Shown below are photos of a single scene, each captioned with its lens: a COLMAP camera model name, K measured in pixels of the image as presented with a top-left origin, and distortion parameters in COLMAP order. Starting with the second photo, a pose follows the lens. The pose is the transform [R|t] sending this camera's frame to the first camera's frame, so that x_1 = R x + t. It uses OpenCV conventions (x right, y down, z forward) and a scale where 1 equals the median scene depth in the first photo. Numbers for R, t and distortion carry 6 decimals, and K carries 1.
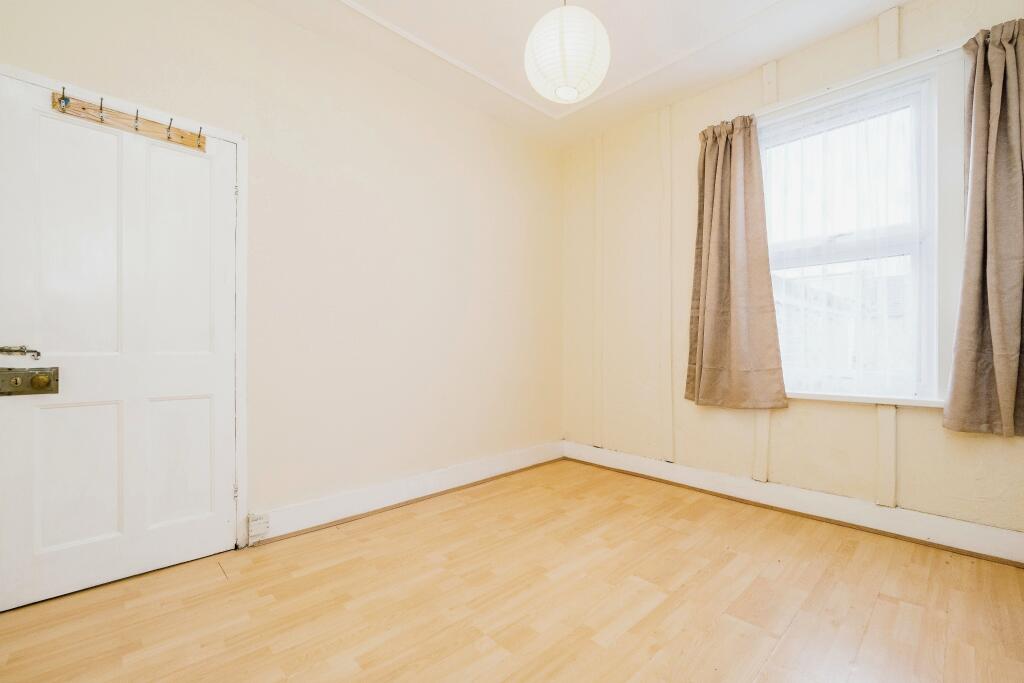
lens RADIAL K [[428.7, 0, 519.0], [0, 428.7, 339.9], [0, 0, 1]] dist [-0.000796, 0.000226]
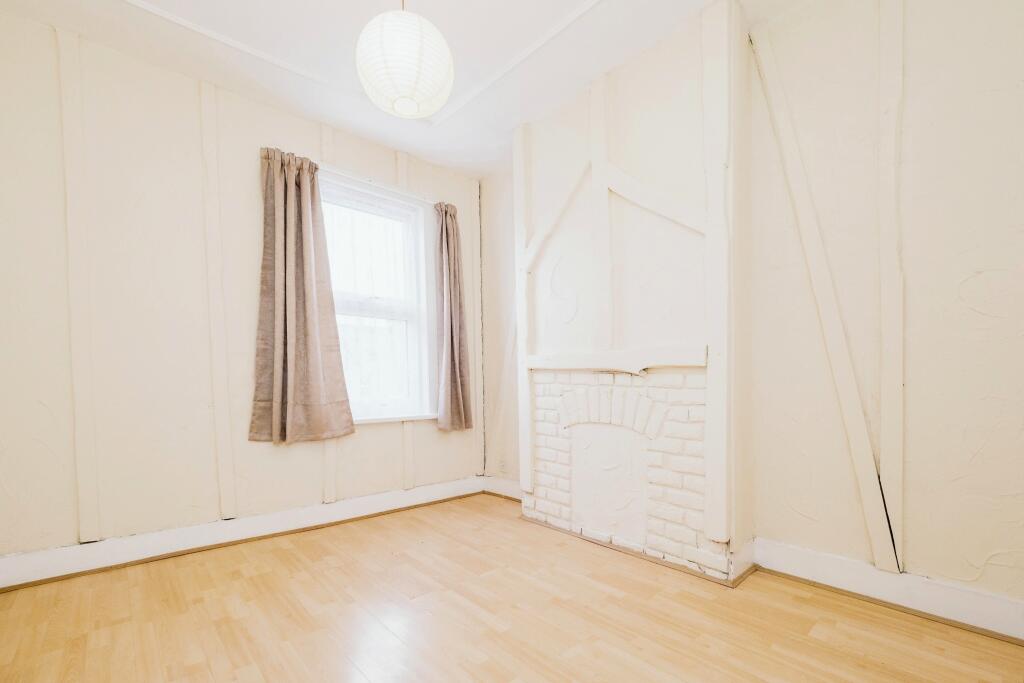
lens RADIAL K [[431.0, 0, 511.0], [0, 431.0, 369.4], [0, 0, 1]] dist [-0.000887, -0.000029]
pose [[0.091767, 0.023111, 0.995512, -0.529127], [-0.016346, 0.999631, -0.021699, 0.000800], [-0.995646, -0.014282, 0.092111, 0.450378]]
